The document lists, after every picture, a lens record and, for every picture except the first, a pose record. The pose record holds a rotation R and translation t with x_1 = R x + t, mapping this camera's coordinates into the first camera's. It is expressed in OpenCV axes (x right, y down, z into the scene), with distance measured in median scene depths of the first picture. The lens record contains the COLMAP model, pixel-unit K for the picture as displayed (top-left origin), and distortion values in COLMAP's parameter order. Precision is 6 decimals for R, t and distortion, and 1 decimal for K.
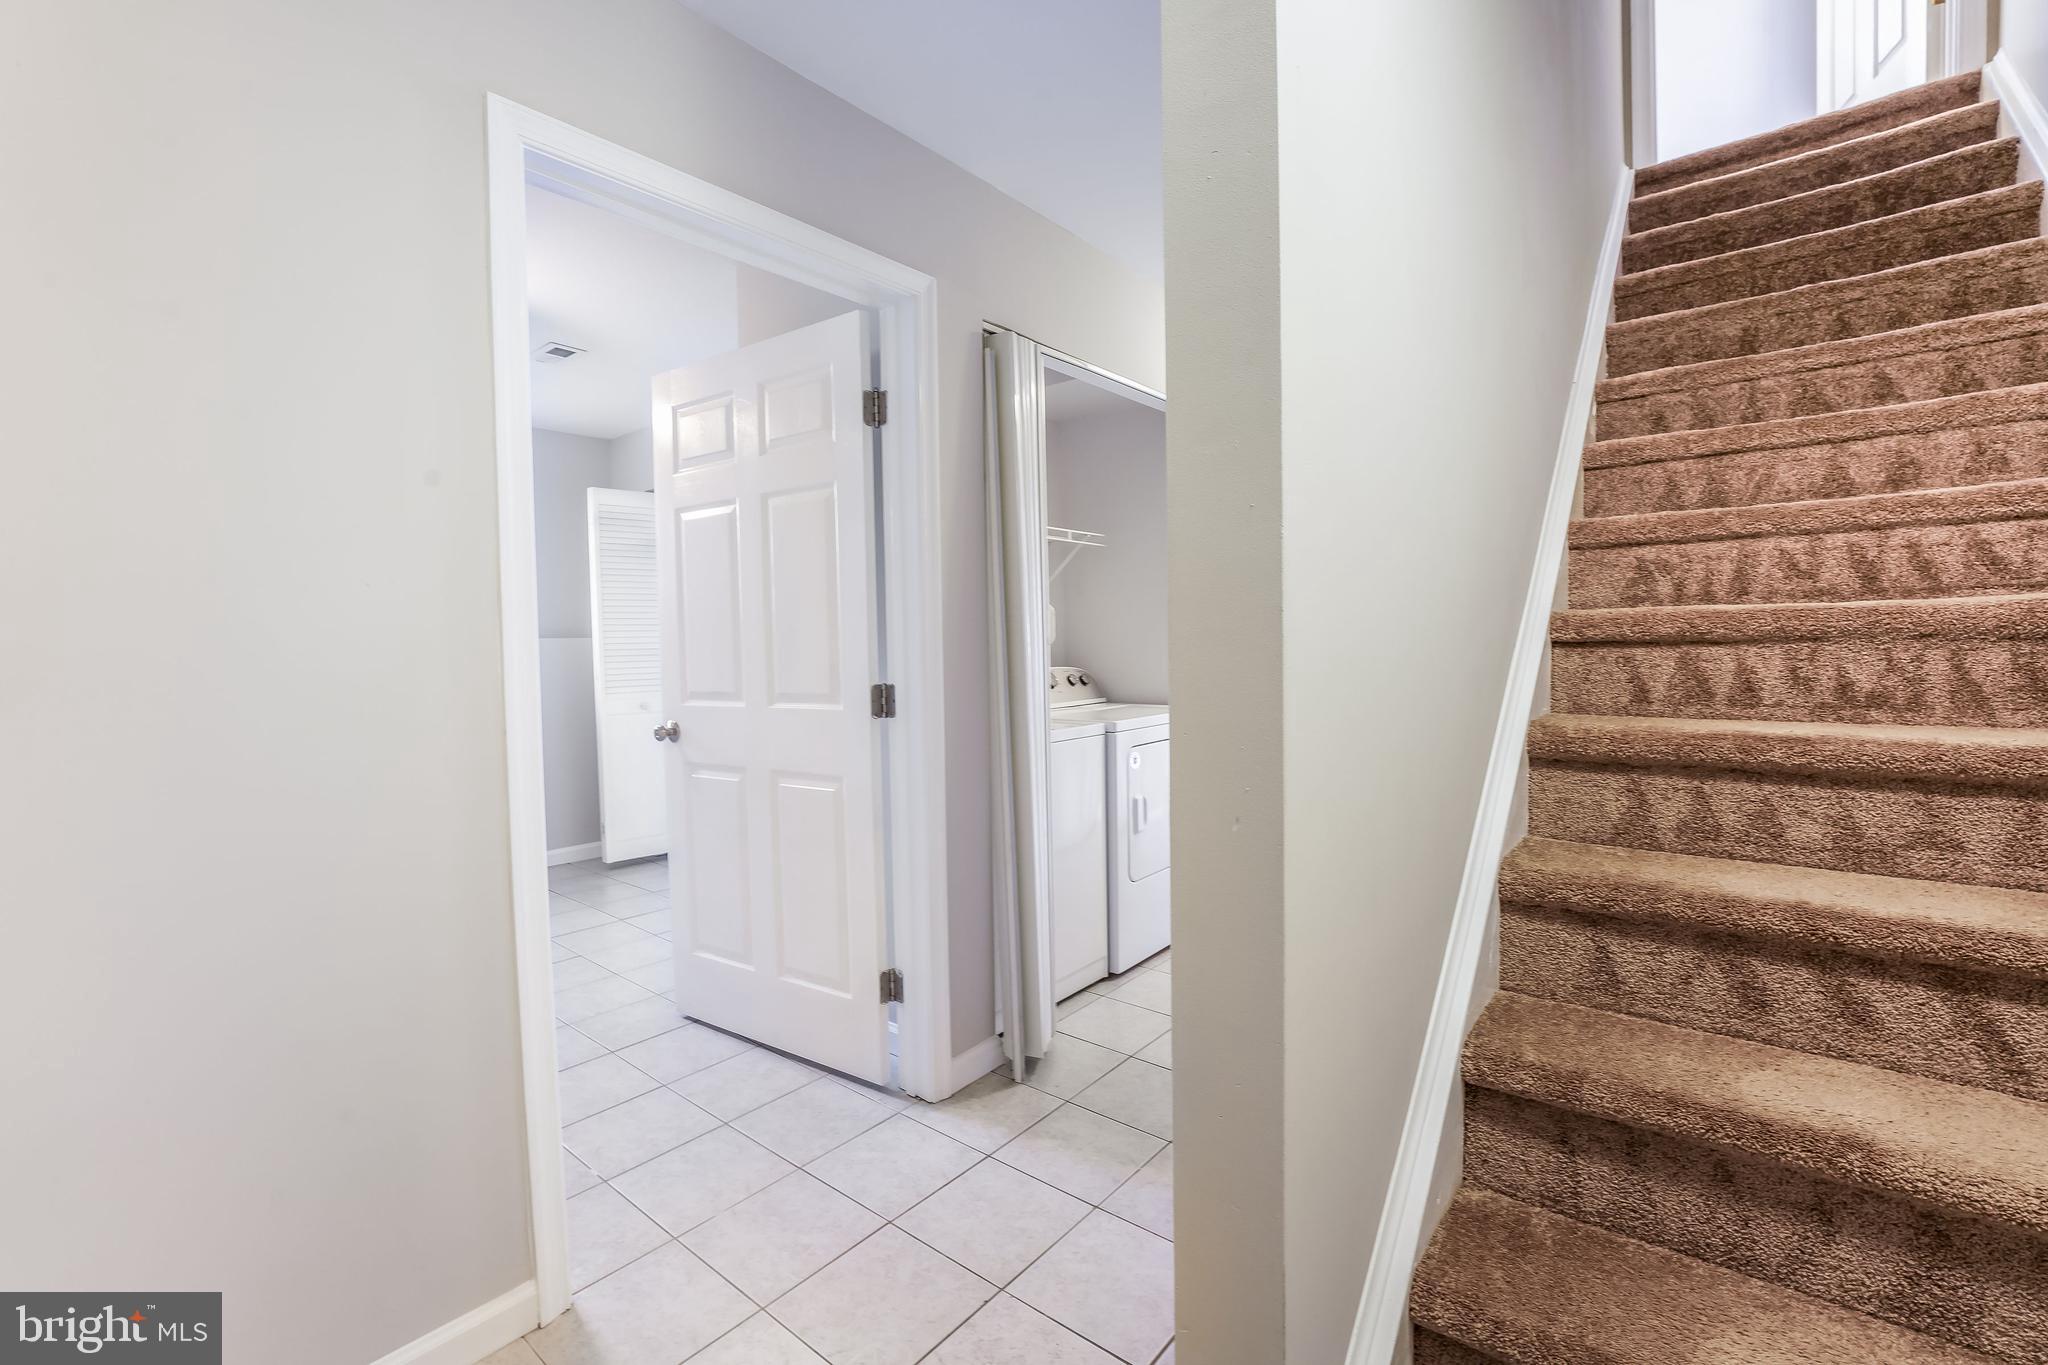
lens RADIAL K [[875.6, 0, 1025.3], [0, 875.6, 669.7], [0, 0, 1]] dist [-0.022796, 0.001100]
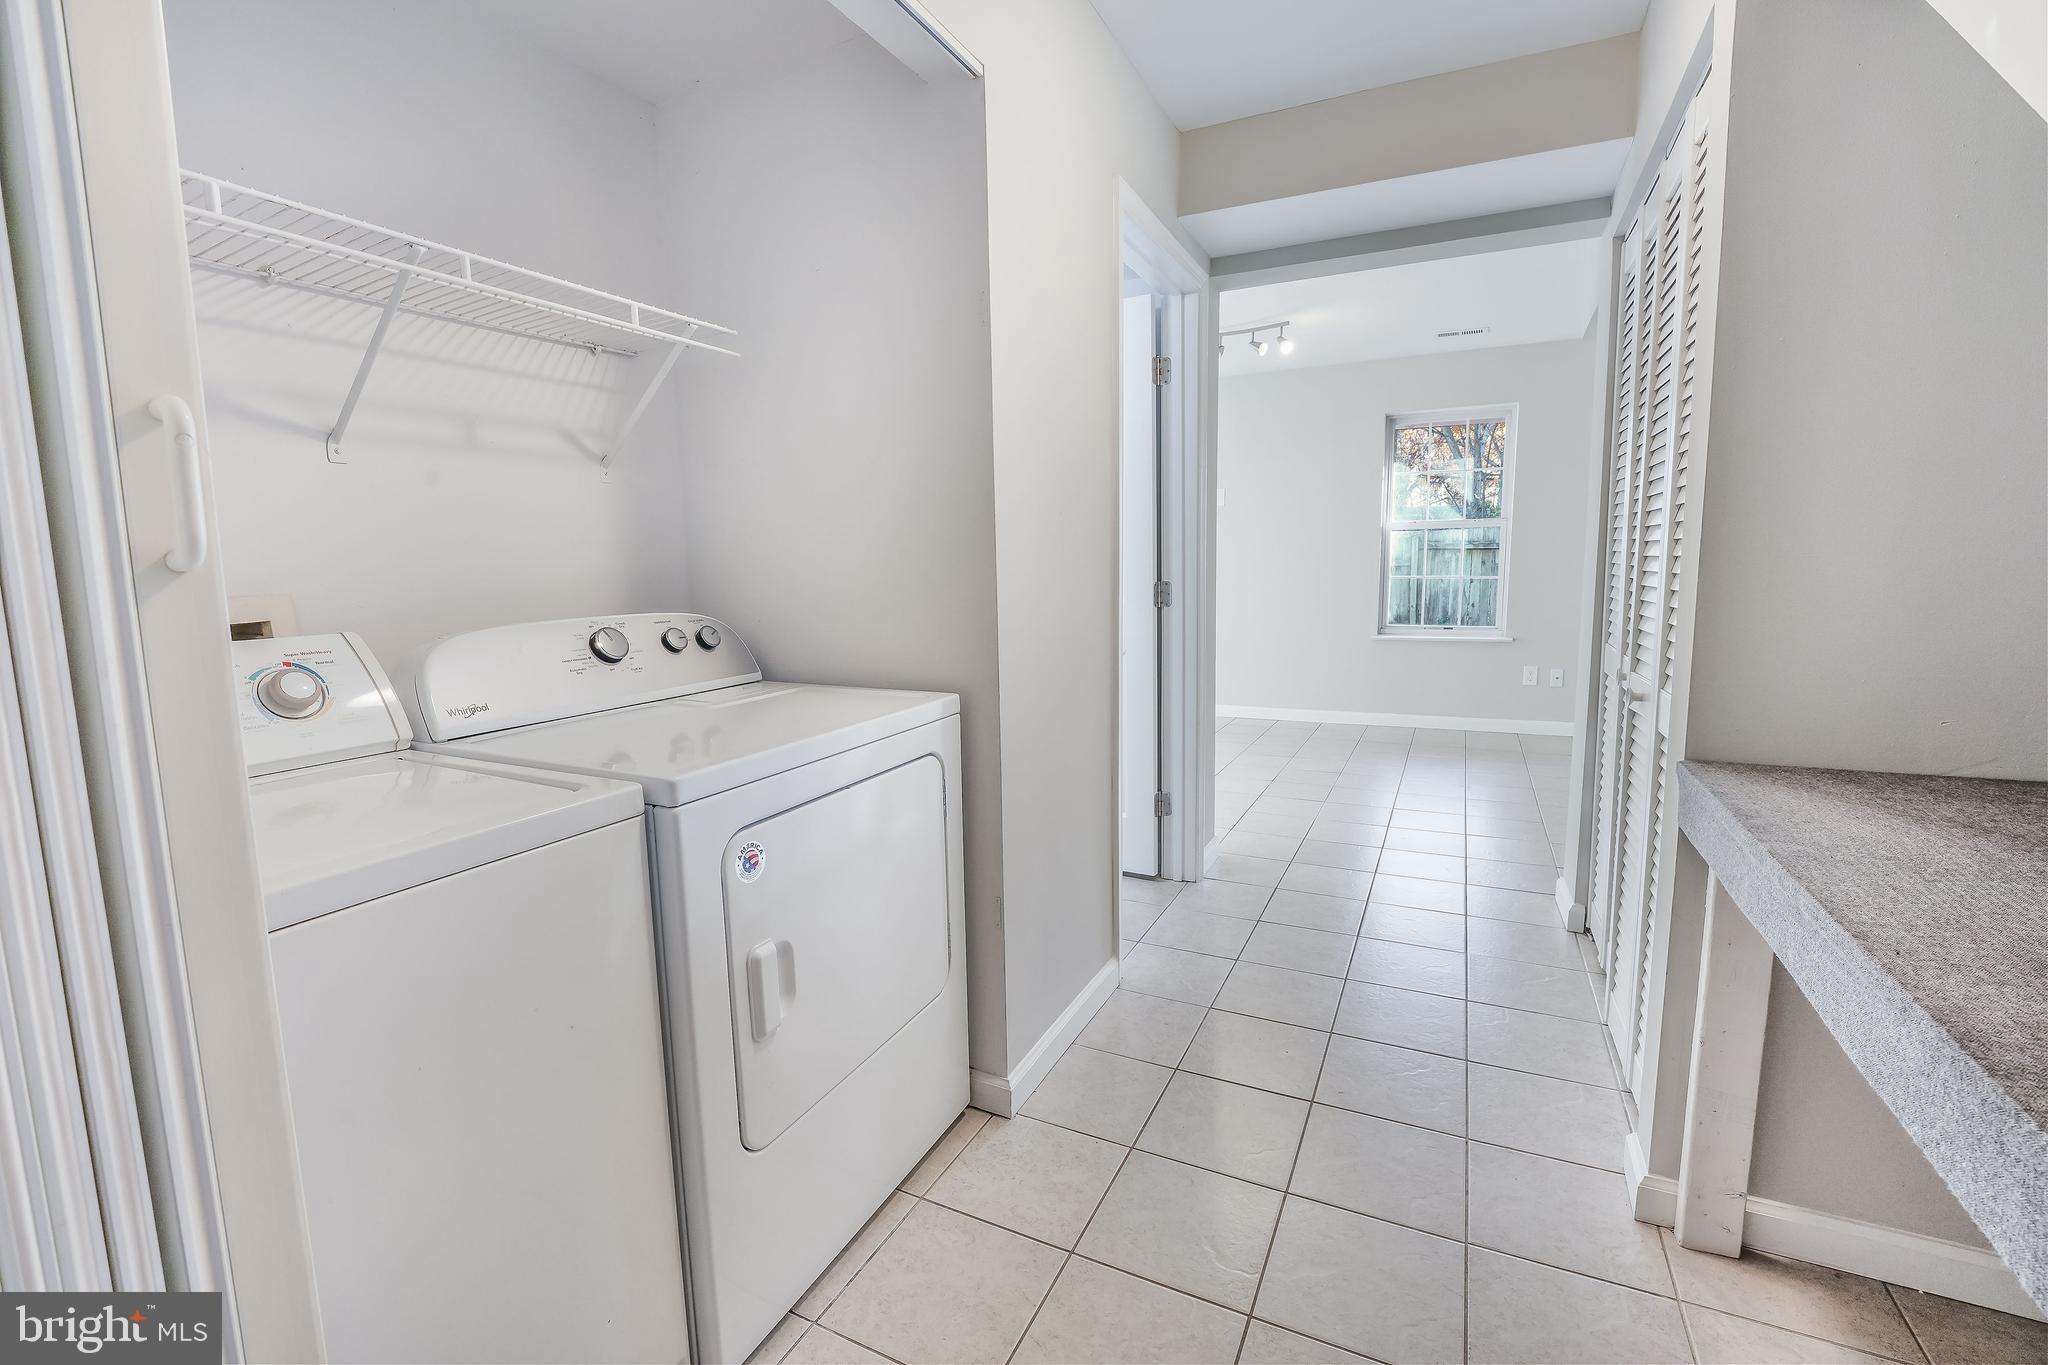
lens RADIAL K [[875.6, 0, 1018.6], [0, 875.6, 678.5], [0, 0, 1]] dist [-0.022796, 0.001100]
pose [[0.977205, -0.027658, 0.210490, 0.199885], [0.006130, 0.994740, 0.102250, -0.022505], [-0.212211, -0.098629, 0.972234, 0.732851]]
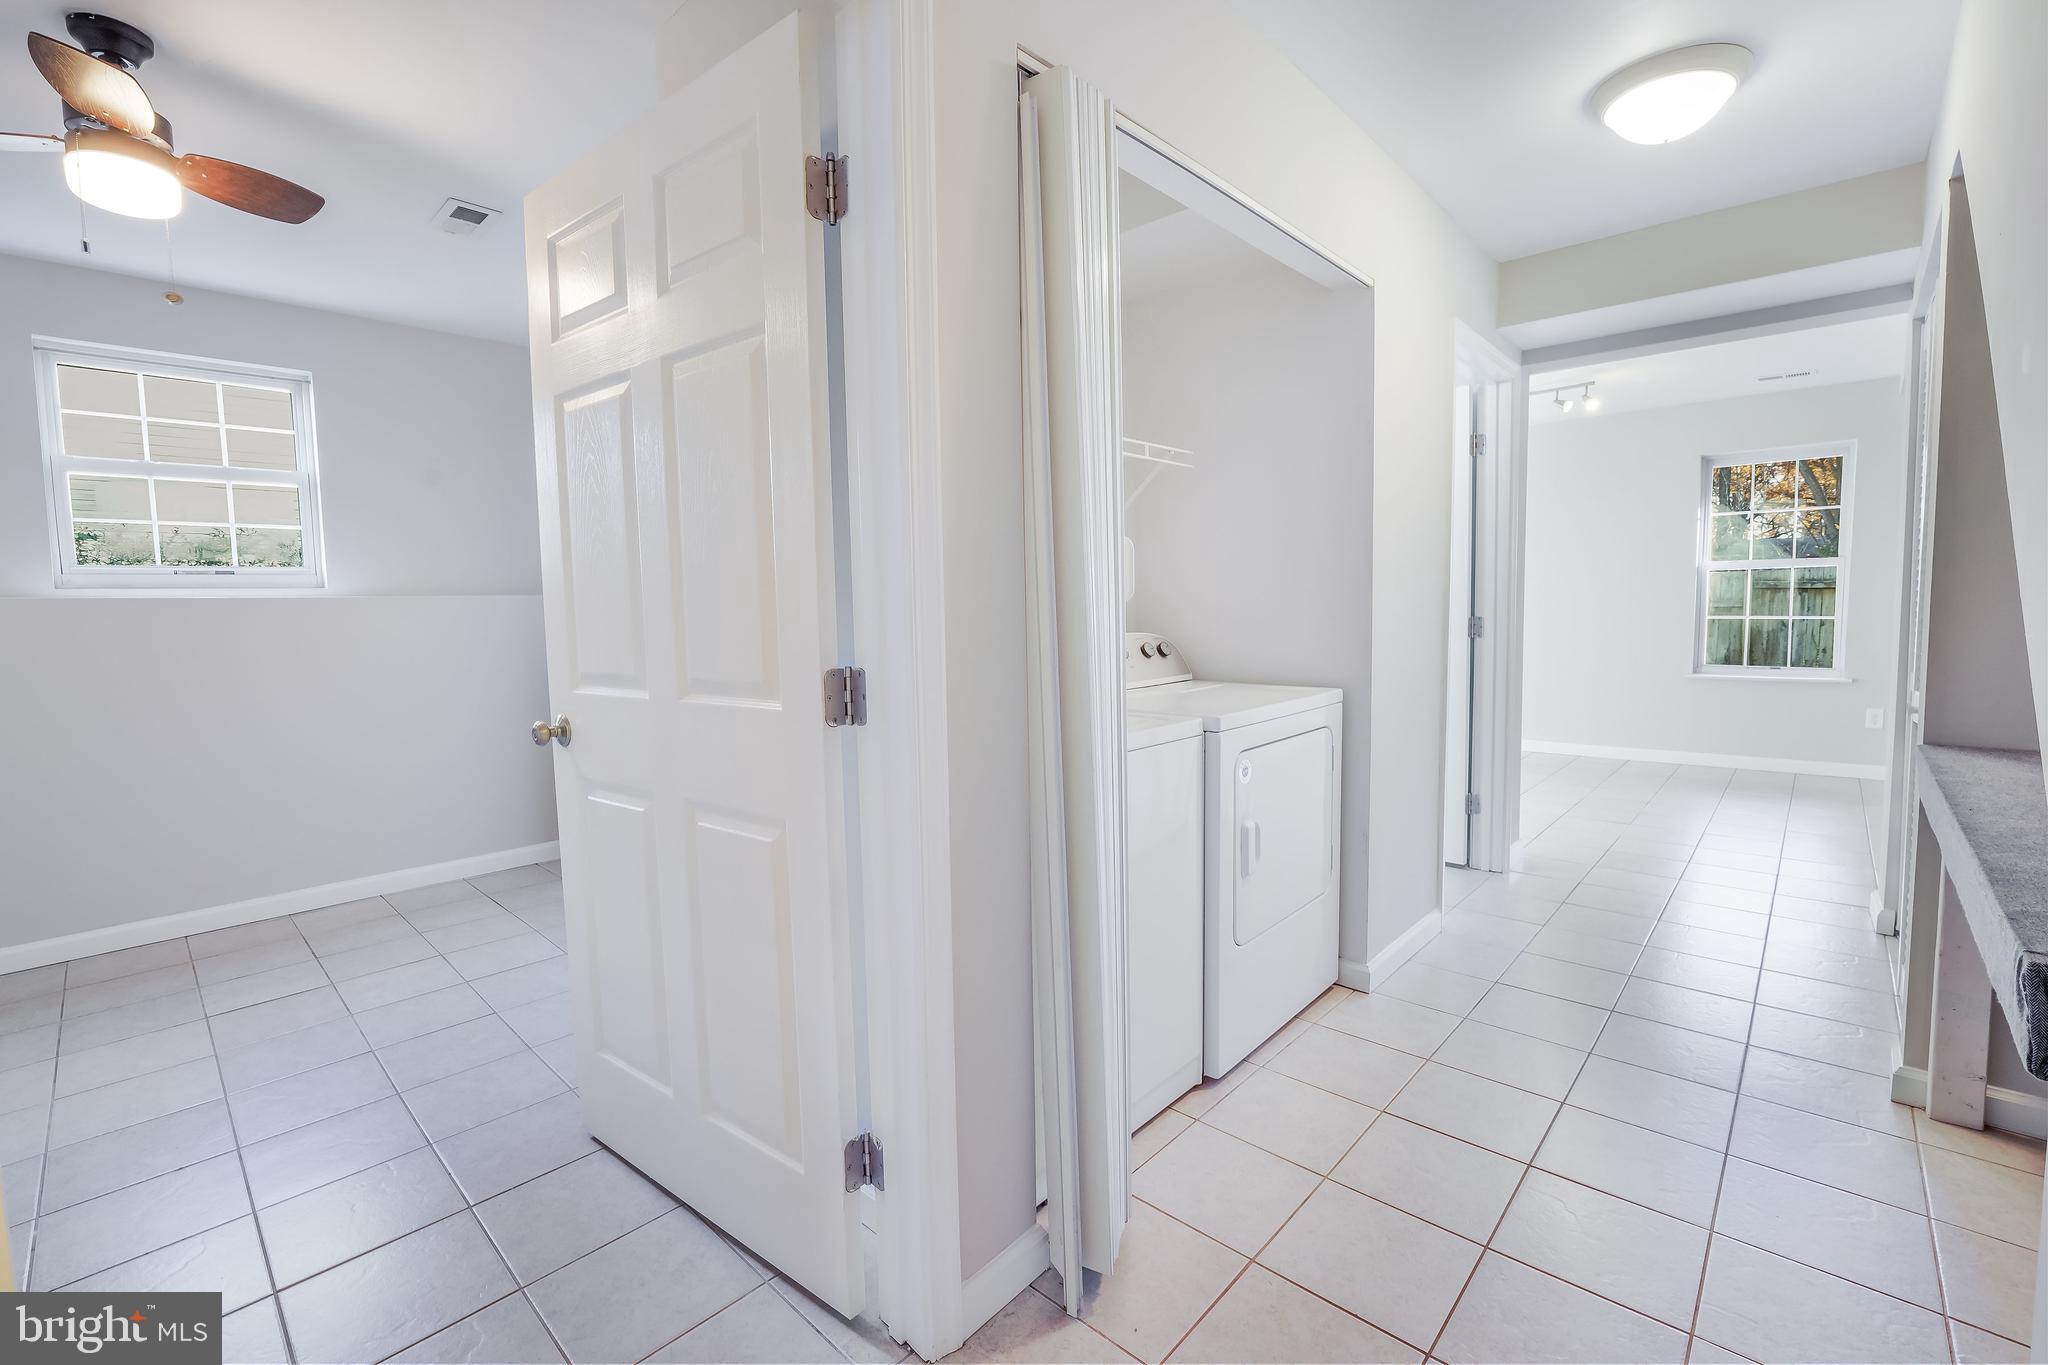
lens RADIAL K [[875.6, 0, 1019.3], [0, 875.6, 673.7], [0, 0, 1]] dist [-0.022796, 0.001100]
pose [[0.997523, 0.005162, -0.070147, -0.004016], [-0.001608, 0.998716, 0.050626, -0.008705], [0.070319, -0.050387, 0.996251, 0.376766]]
